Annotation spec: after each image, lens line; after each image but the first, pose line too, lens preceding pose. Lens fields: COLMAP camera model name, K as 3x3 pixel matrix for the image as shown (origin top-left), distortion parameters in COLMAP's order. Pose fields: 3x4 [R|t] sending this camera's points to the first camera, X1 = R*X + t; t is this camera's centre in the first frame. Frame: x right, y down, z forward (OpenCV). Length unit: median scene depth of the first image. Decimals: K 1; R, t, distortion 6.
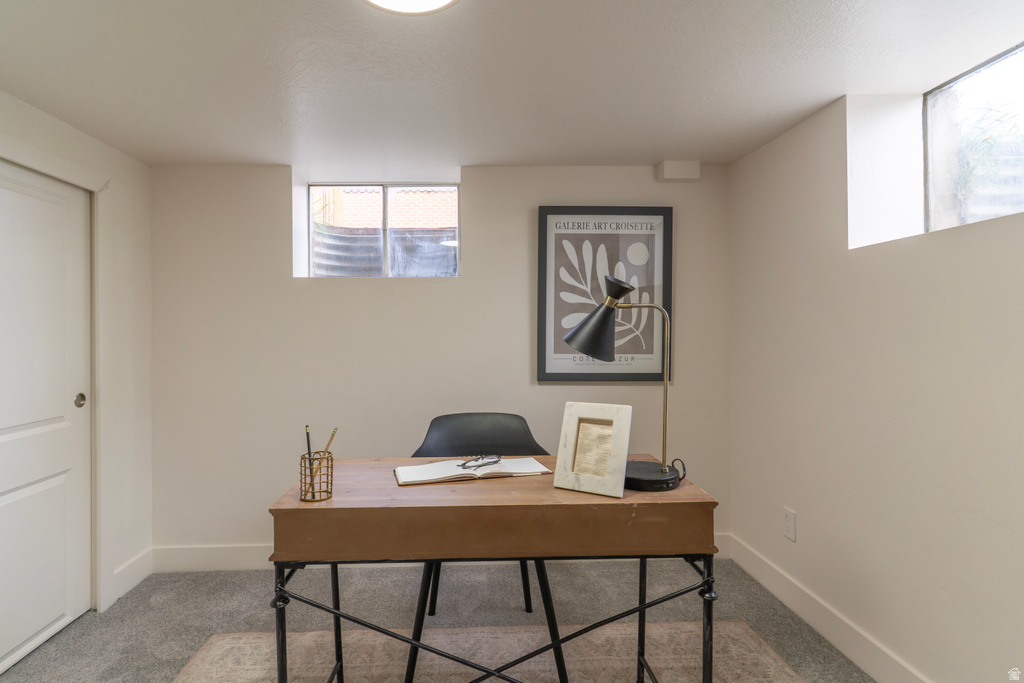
lens RADIAL K [[510.2, 0, 509.6], [0, 510.2, 336.6], [0, 0, 1]] dist [0.000784, 0.000456]
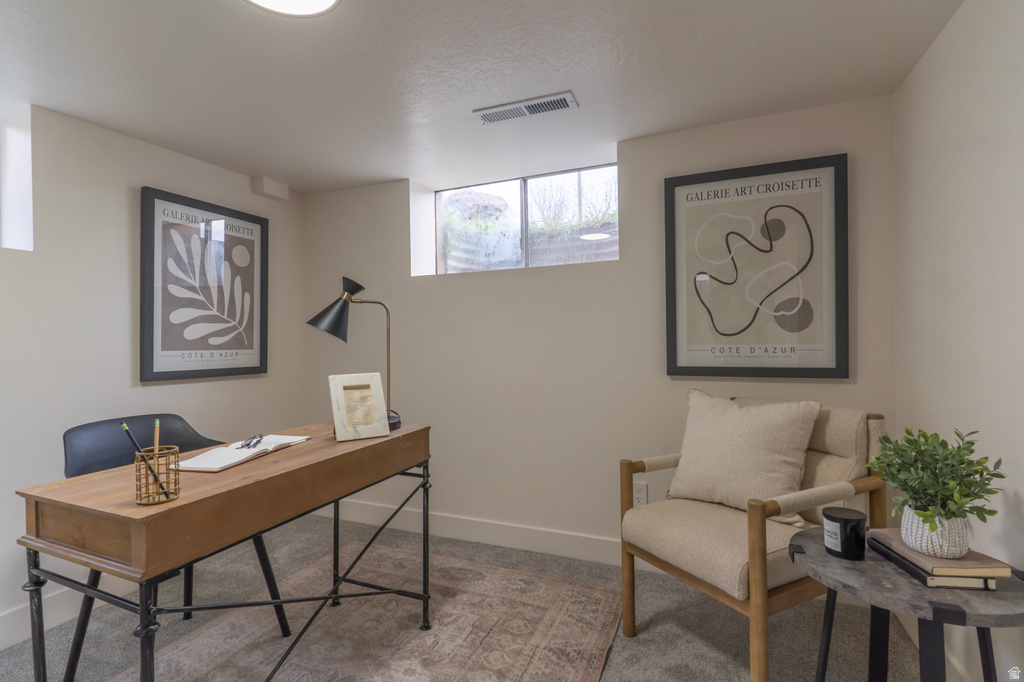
lens RADIAL K [[501.2, 0, 511.4], [0, 501.2, 344.1], [0, 0, 1]] dist [0.000910, -0.000889]
pose [[0.411382, -0.009425, 0.911414, -0.480337], [0.021727, 0.999764, 0.000532, 0.035088], [-0.911204, 0.019583, 0.411490, 0.054224]]
